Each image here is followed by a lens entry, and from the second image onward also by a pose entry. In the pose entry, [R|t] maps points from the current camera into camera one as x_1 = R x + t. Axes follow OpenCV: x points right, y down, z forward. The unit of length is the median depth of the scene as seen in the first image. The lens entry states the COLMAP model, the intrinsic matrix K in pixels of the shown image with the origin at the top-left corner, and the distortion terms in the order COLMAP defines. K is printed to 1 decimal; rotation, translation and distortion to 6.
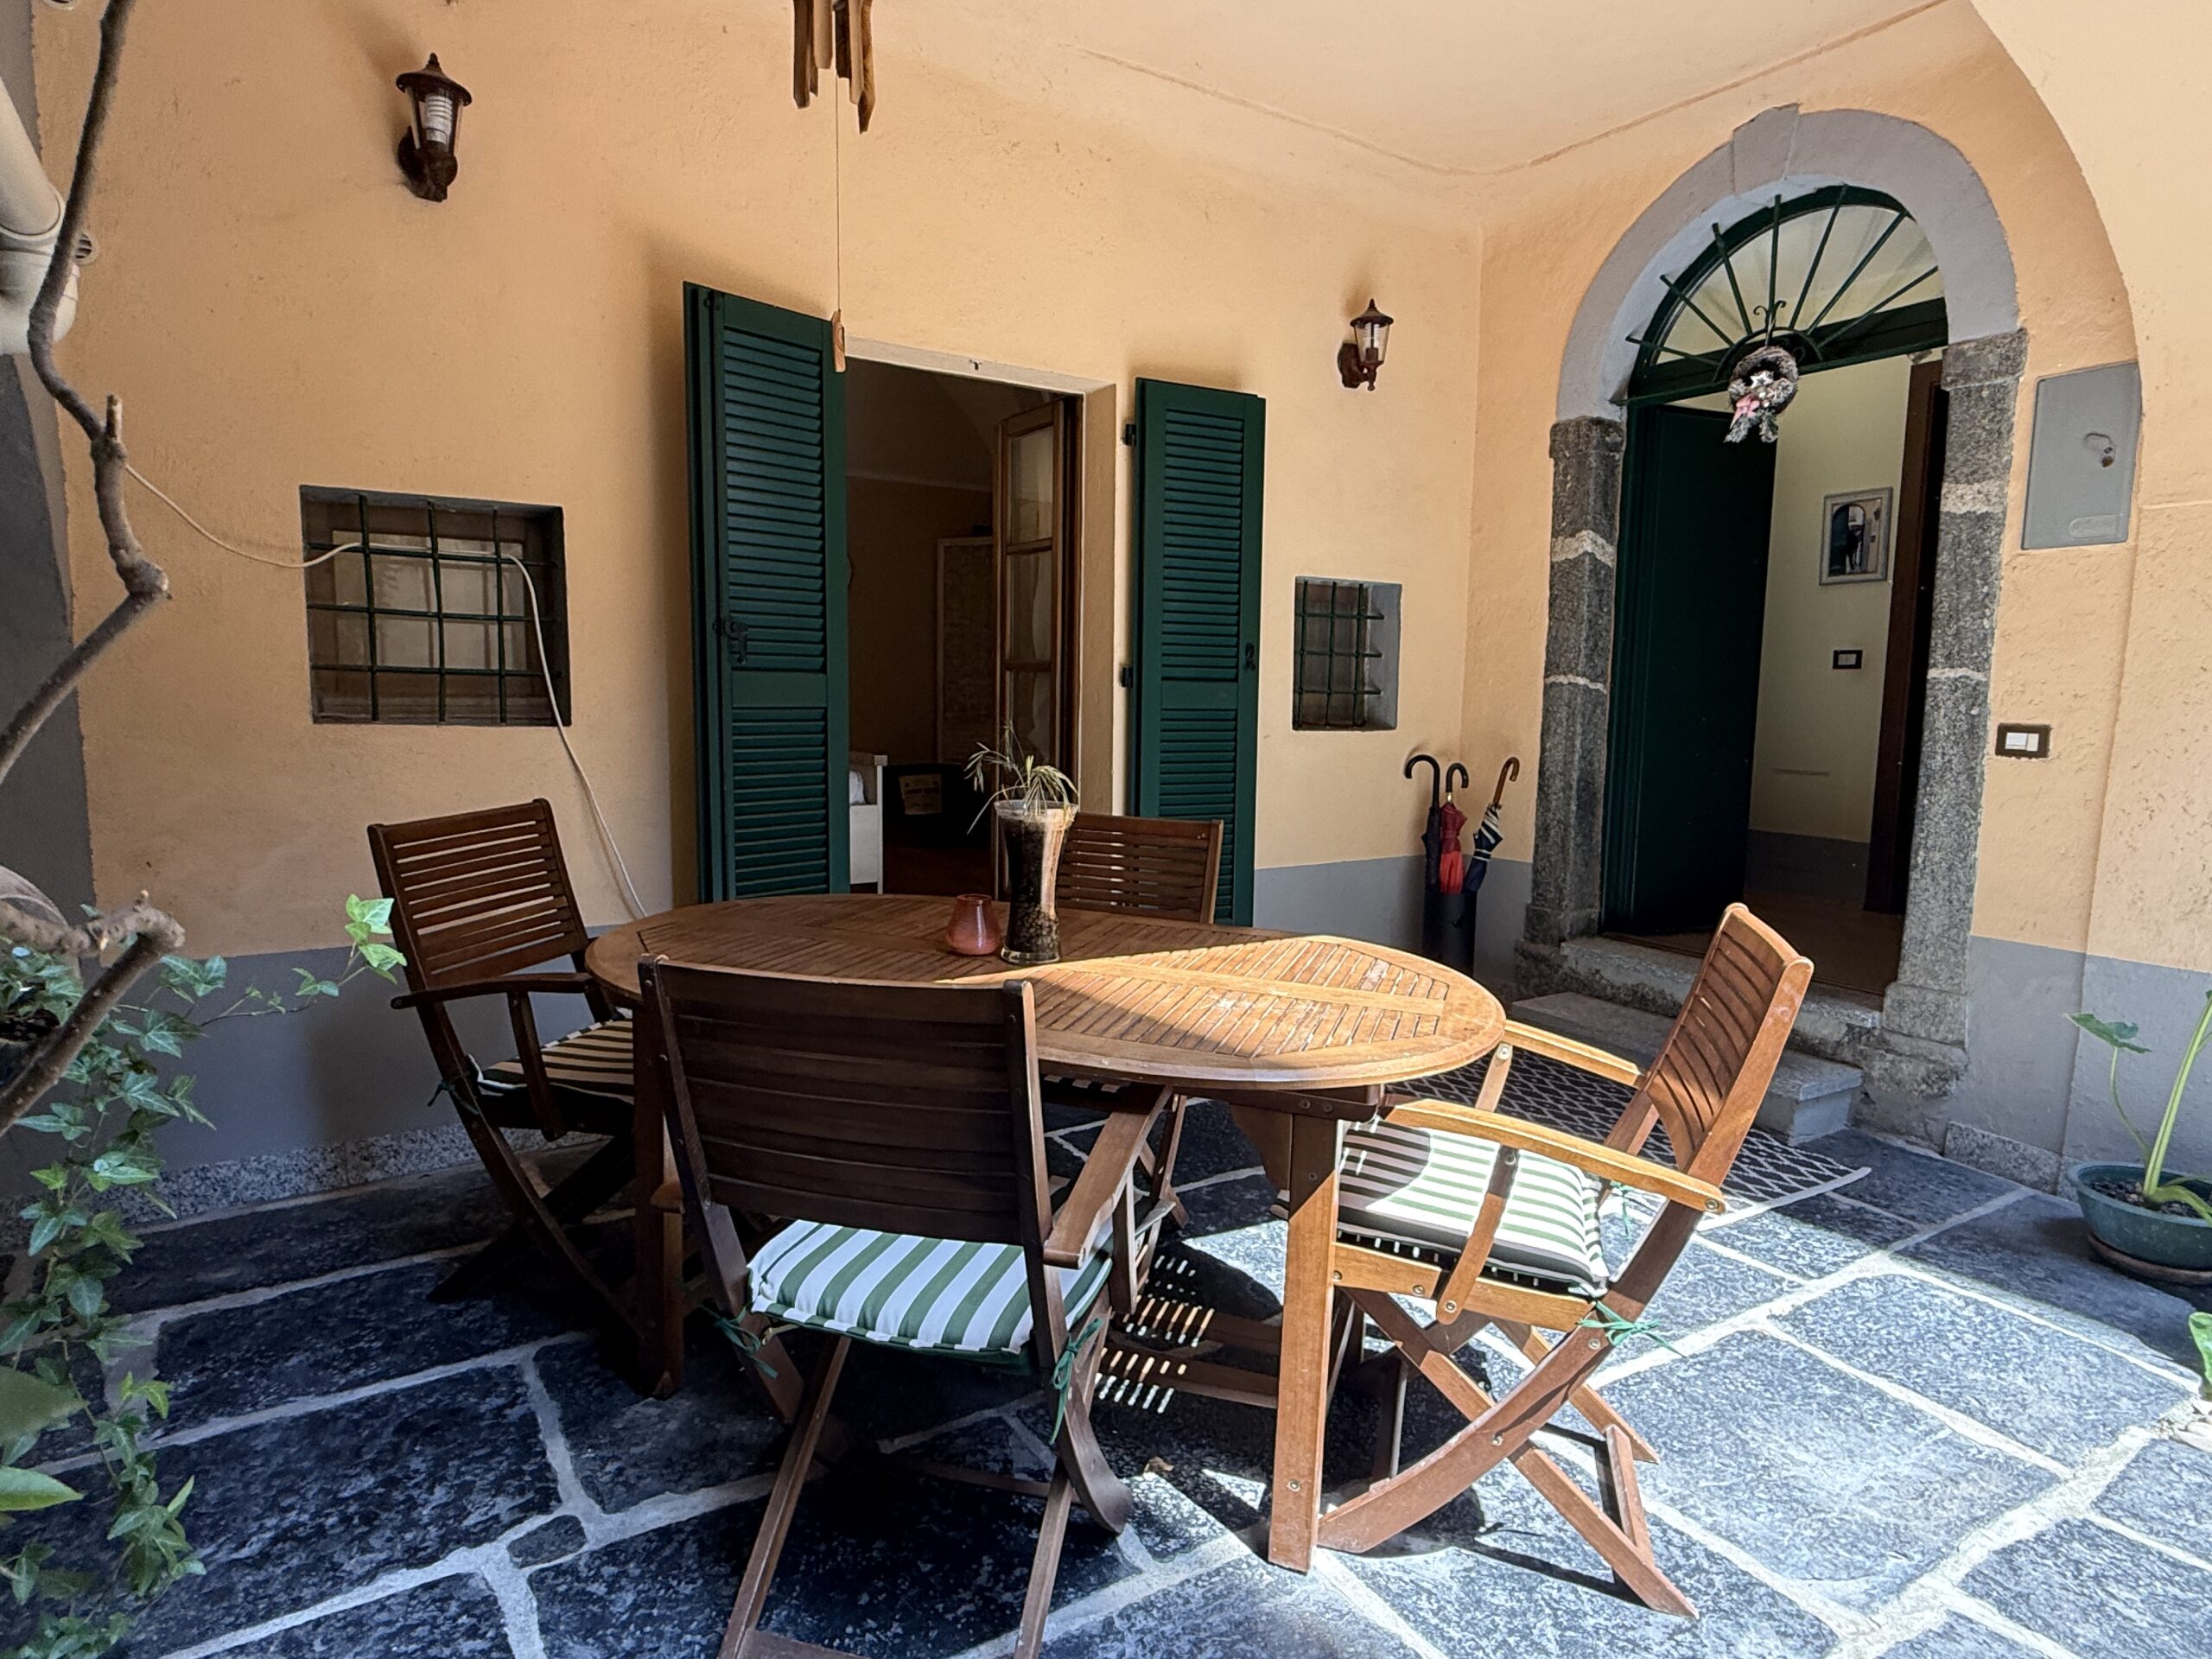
lens RADIAL K [[1272.8, 0, 1102.2], [0, 1272.8, 824.8], [0, 0, 1]] dist [0.005840, 0.000596]
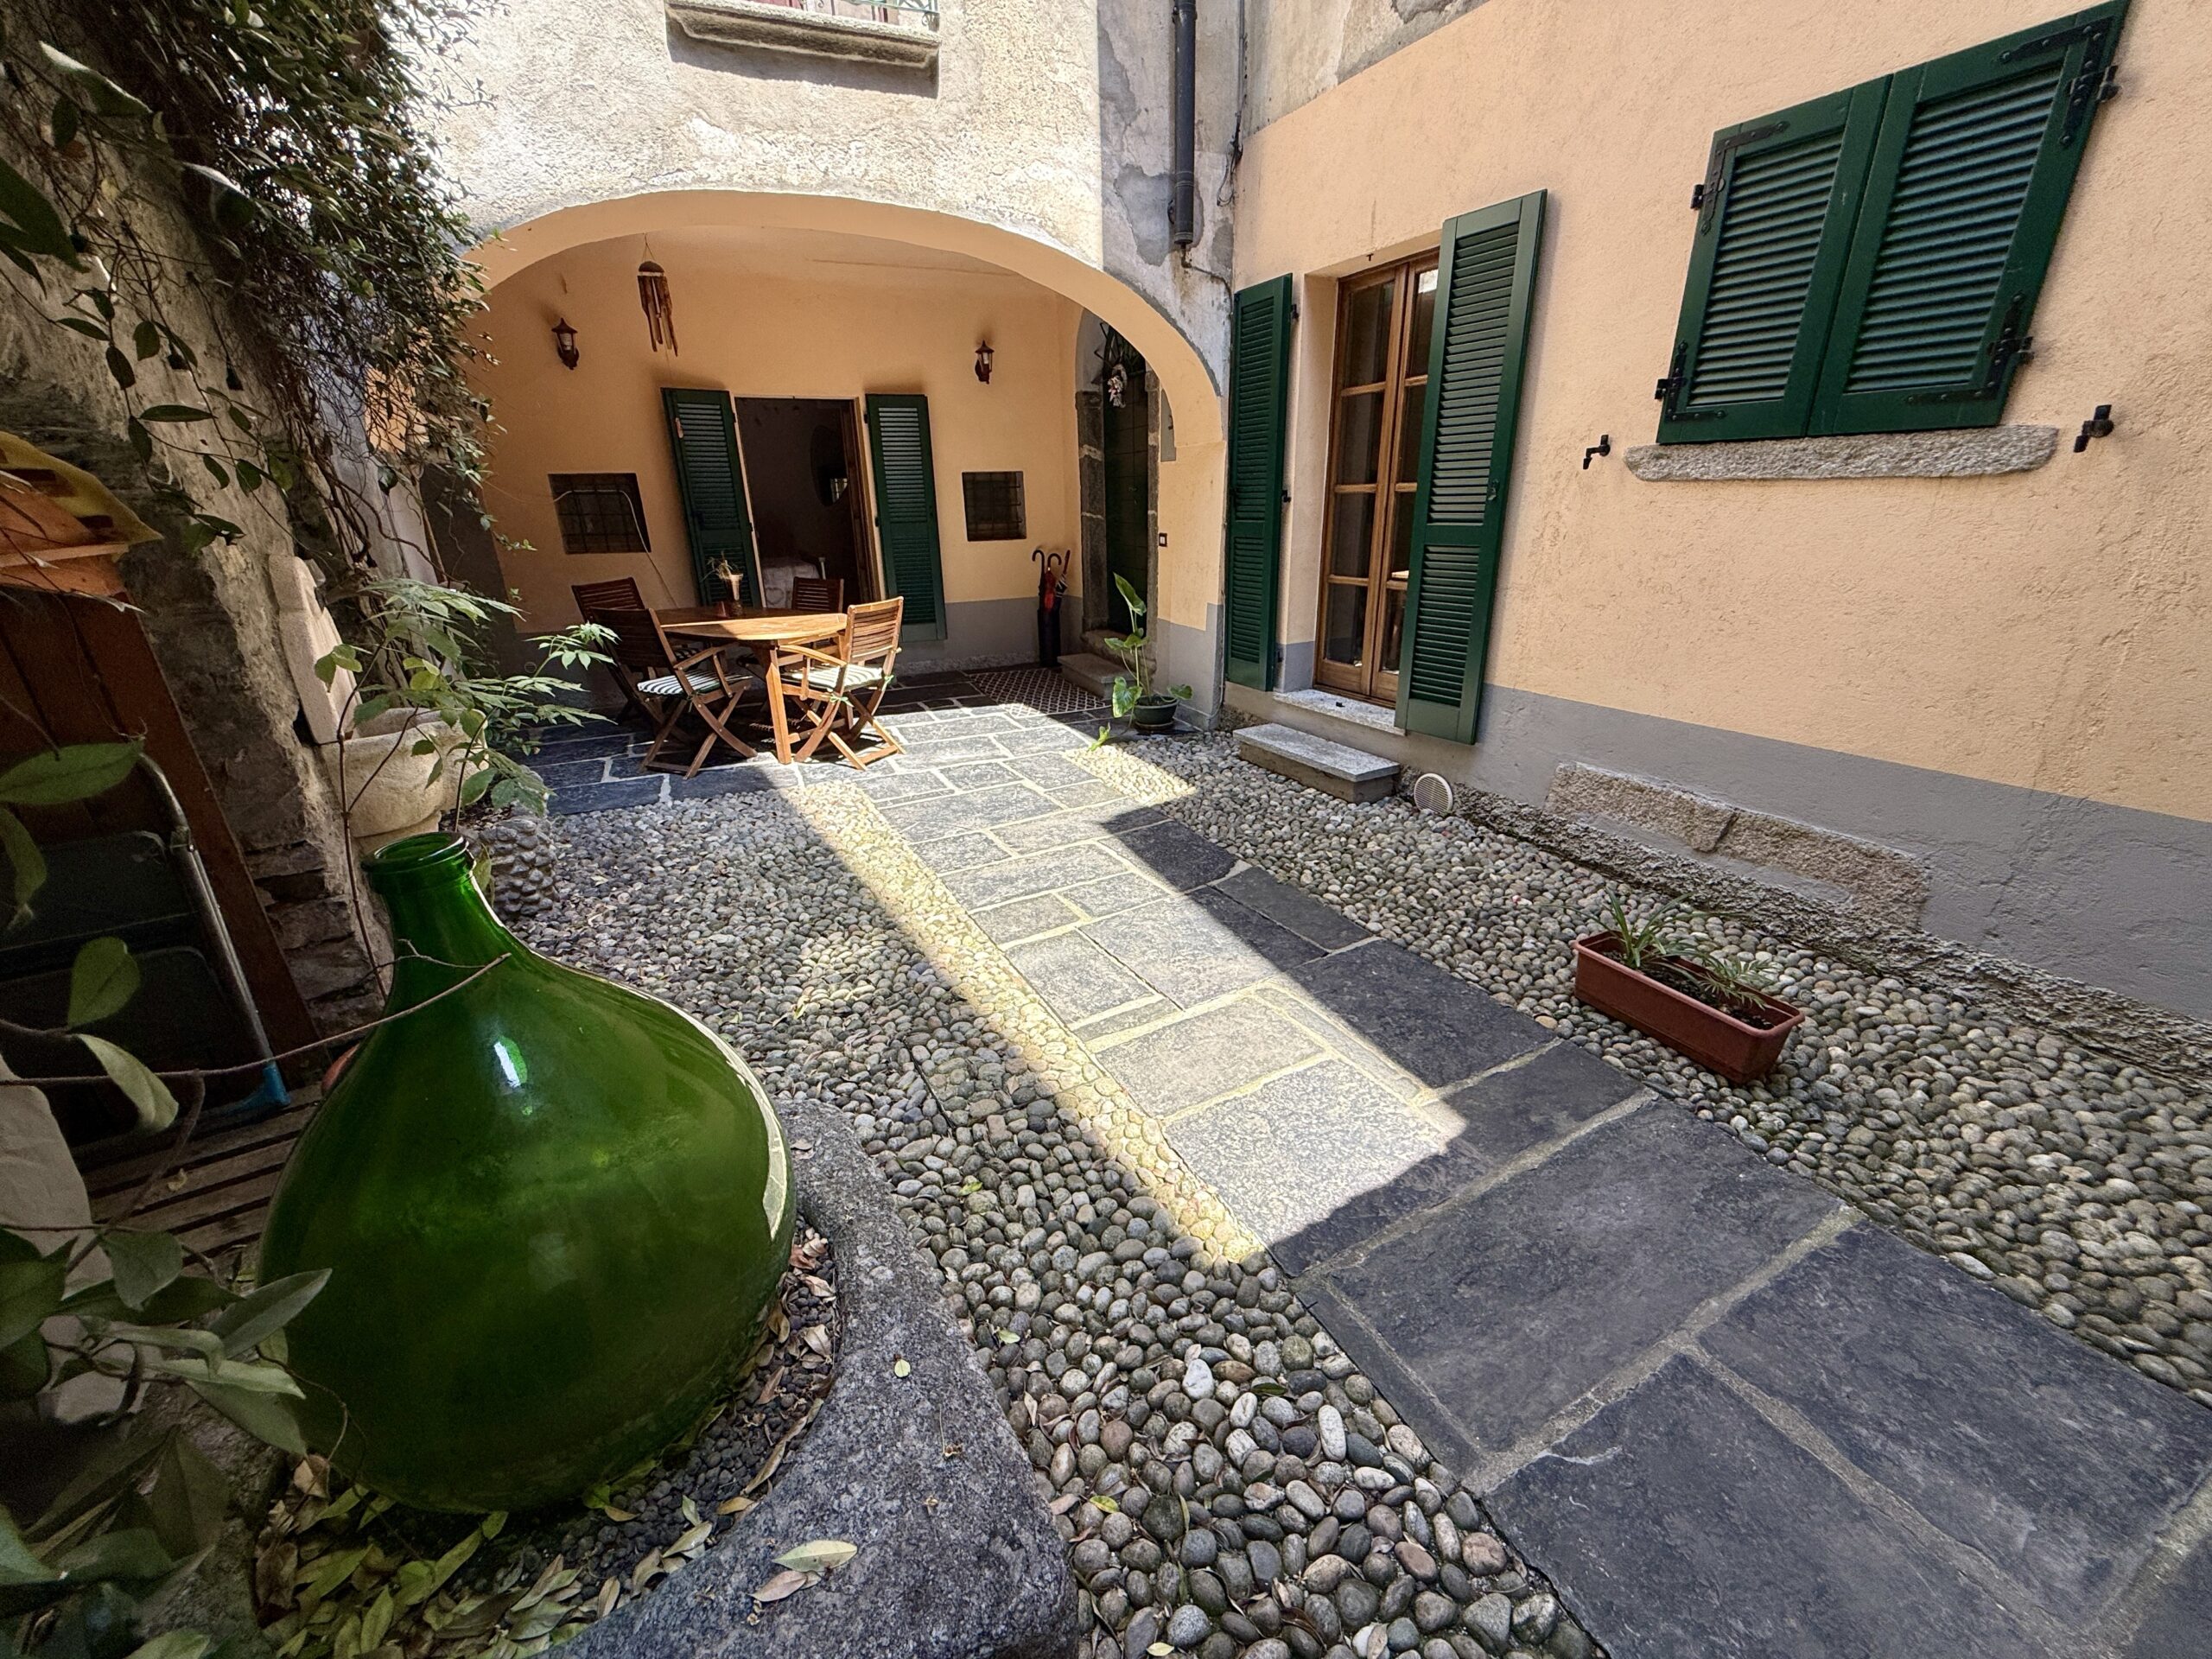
lens RADIAL K [[882.8, 0, 1100.8], [0, 882.8, 829.4], [0, 0, 1]] dist [-0.001683, 0.000732]
pose [[0.987272, 0.019146, -0.157881, 0.863981], [0.021197, 0.968029, 0.249942, 0.051852], [0.157619, -0.250107, 0.955302, -0.864641]]
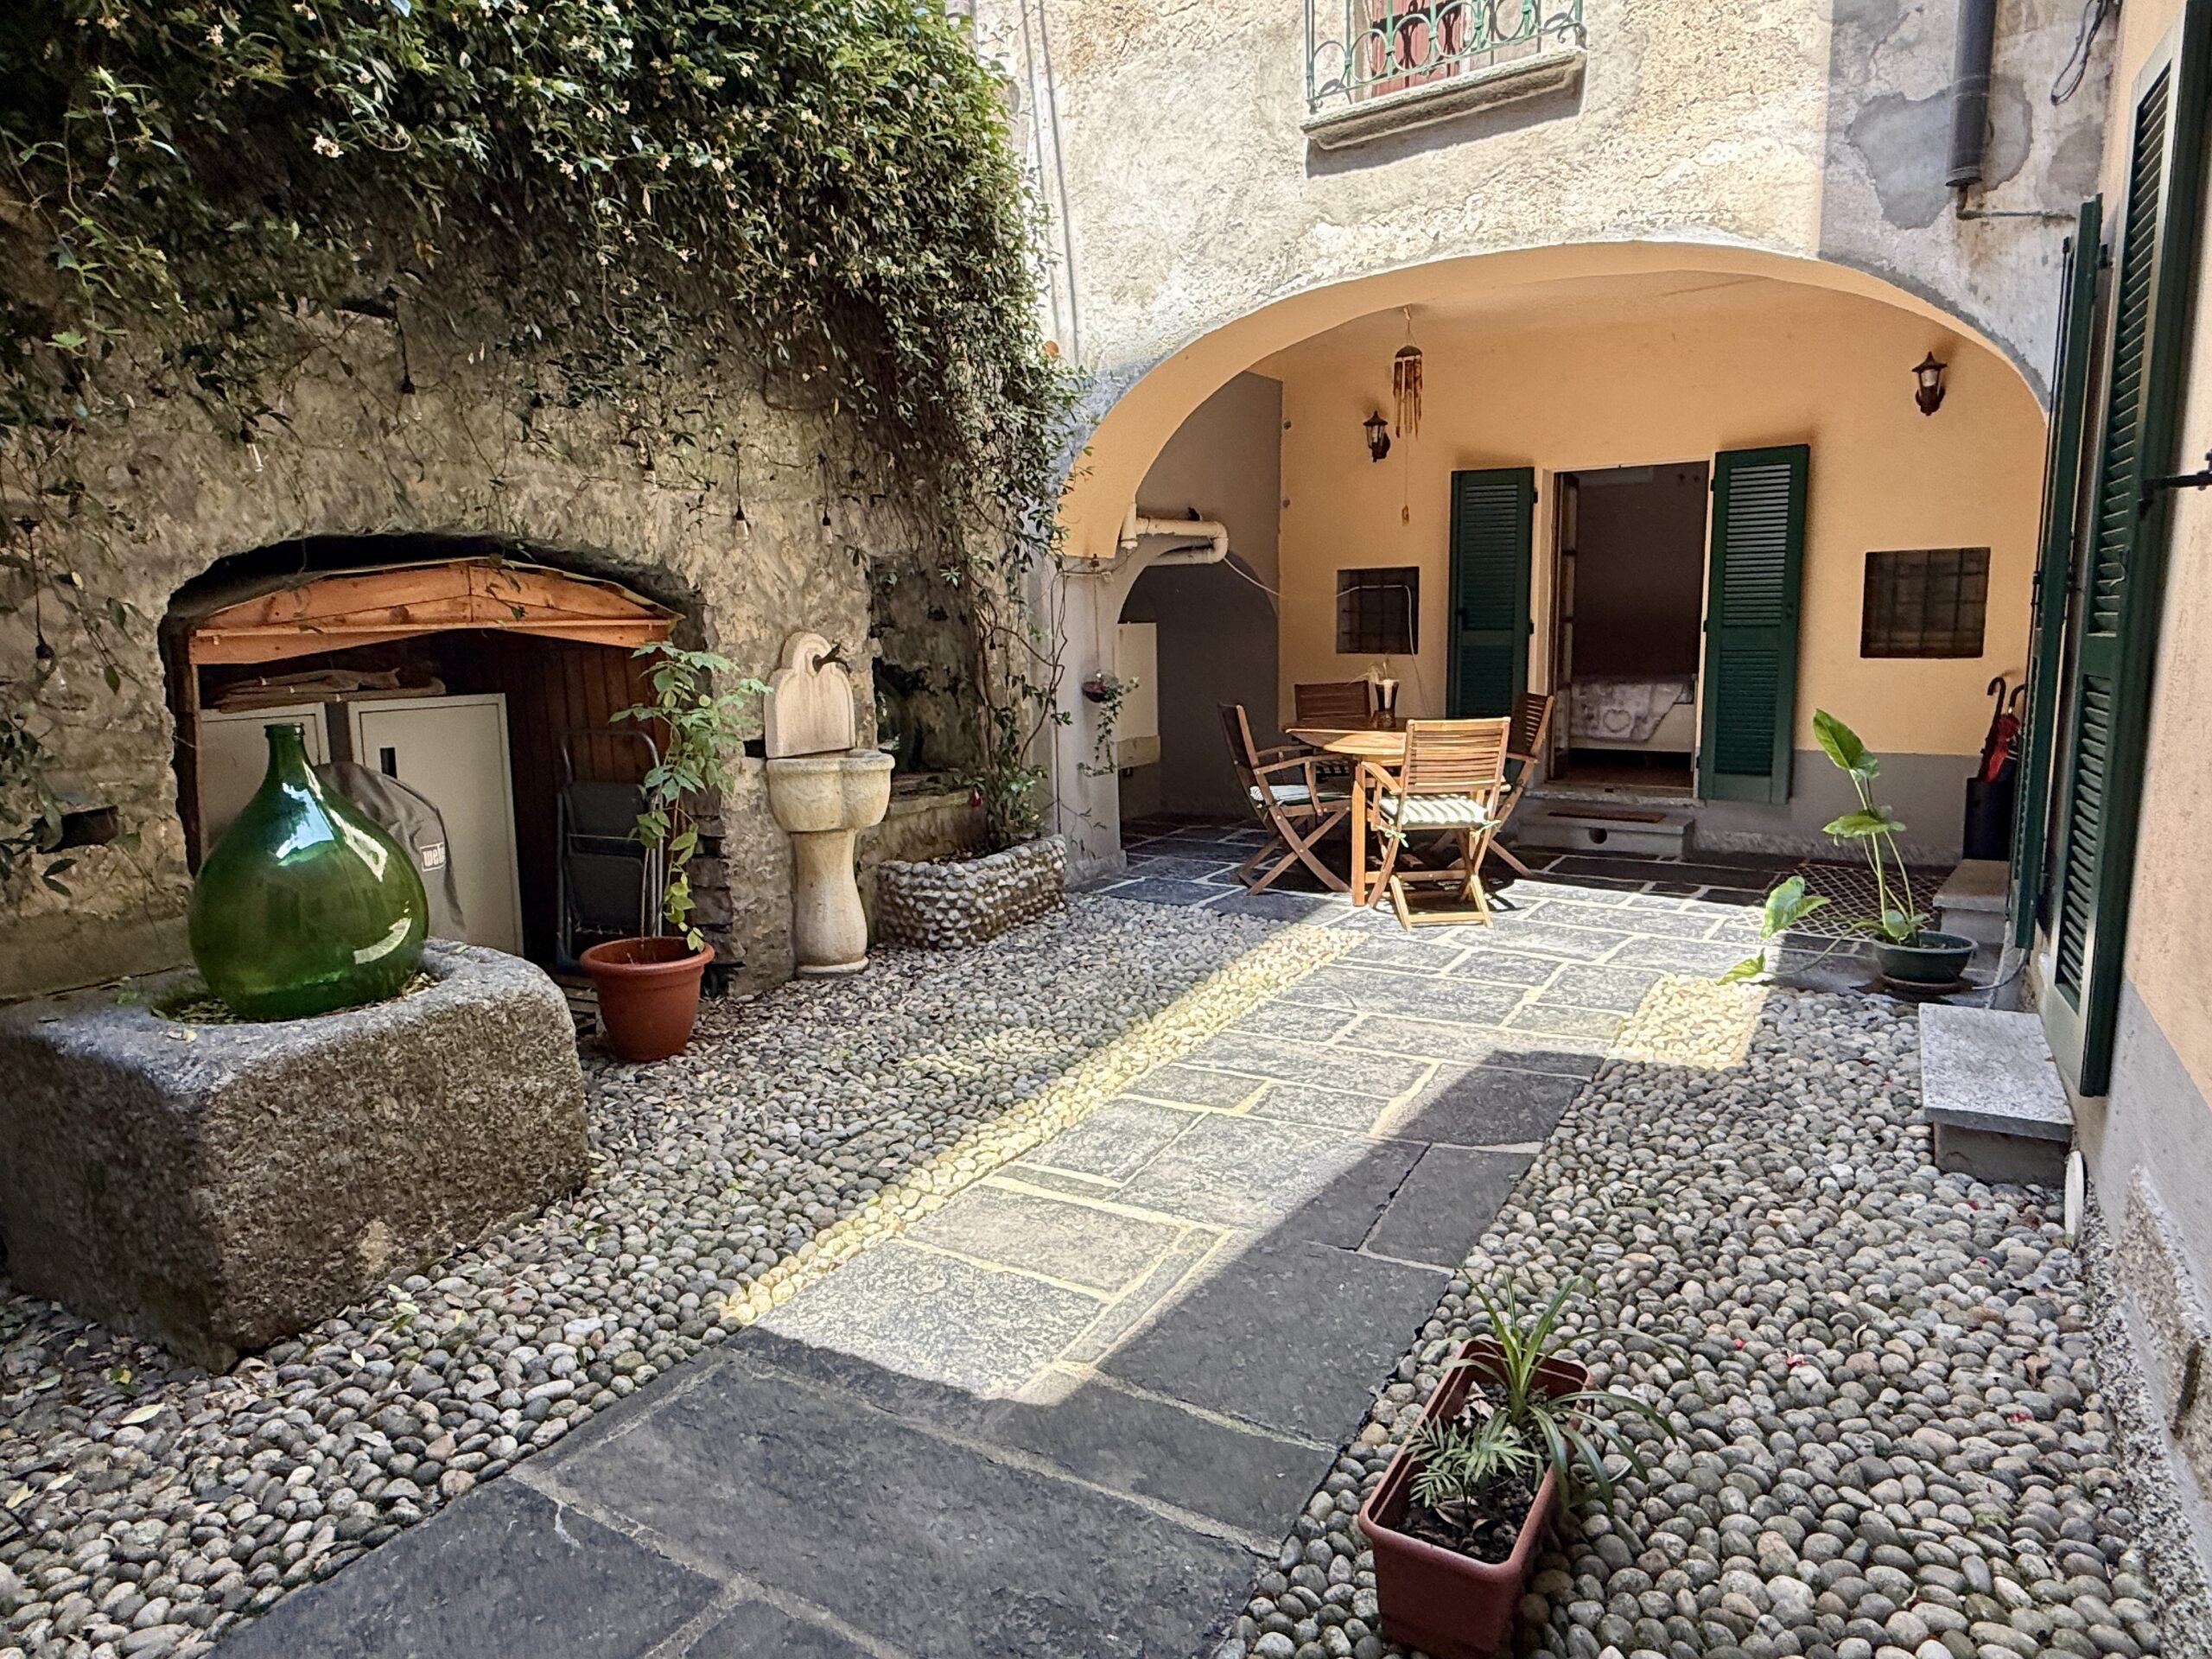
lens RADIAL K [[1351.0, 0, 1097.2], [0, 1351.0, 827.0], [0, 0, 1]] dist [-0.002643, 0.003062]
pose [[0.367757, 0.115649, -0.922703, 1.676457], [-0.075946, 0.992657, 0.094148, 0.052759], [0.926816, 0.035452, 0.373840, -0.510672]]
